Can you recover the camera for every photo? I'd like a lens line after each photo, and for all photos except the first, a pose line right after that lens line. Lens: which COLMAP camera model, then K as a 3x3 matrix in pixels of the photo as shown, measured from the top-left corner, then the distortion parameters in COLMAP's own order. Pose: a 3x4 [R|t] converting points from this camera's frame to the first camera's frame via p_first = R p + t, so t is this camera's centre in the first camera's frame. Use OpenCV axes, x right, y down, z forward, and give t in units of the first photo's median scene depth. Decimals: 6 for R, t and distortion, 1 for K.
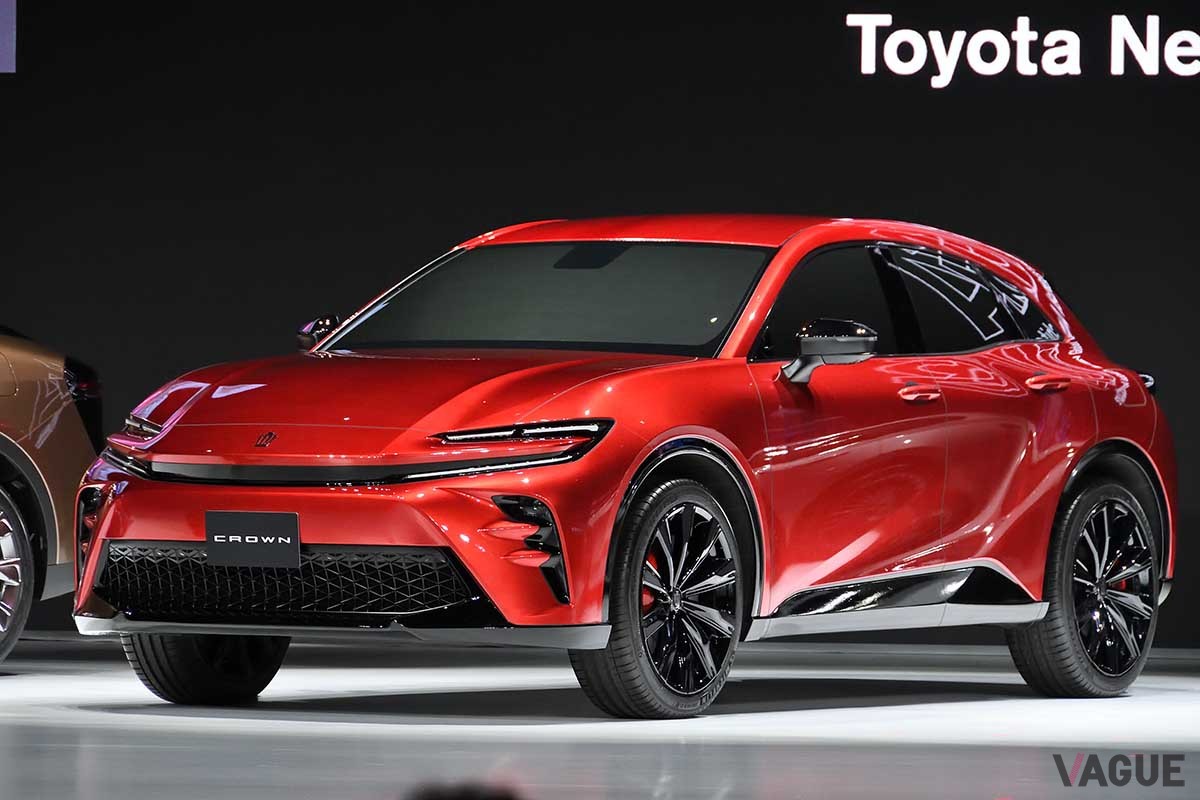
lens RADIAL K [[8894.3, 0, 600.0], [0, 8894.3, 400.0], [0, 0, 1]] dist [0.374855, -8.957791]
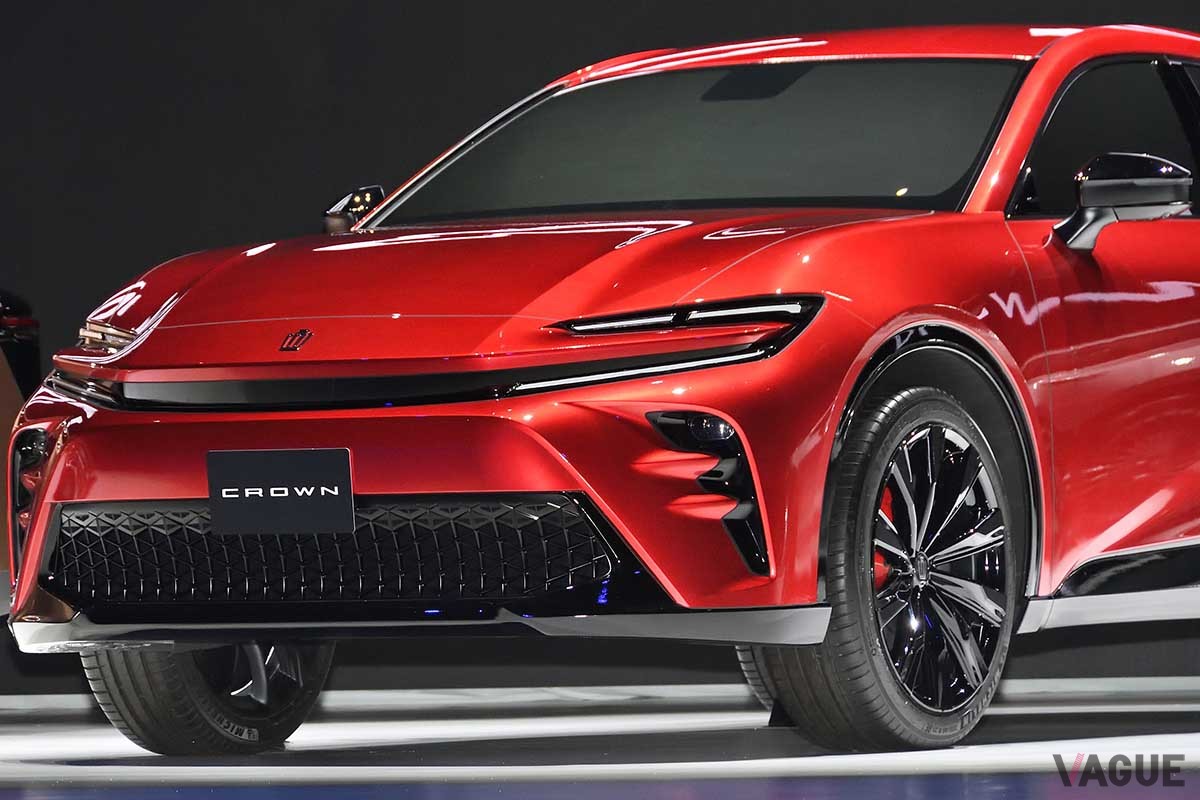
lens RADIAL K [[7227.2, 0, 600.0], [0, 7227.2, 400.0], [0, 0, 1]] dist [-0.066343, 1.120510]
pose [[0.999178, -0.028885, 0.028449, -0.030216], [0.029920, 0.998880, -0.036658, 0.028844], [-0.027358, 0.037479, 0.998923, 0.463814]]
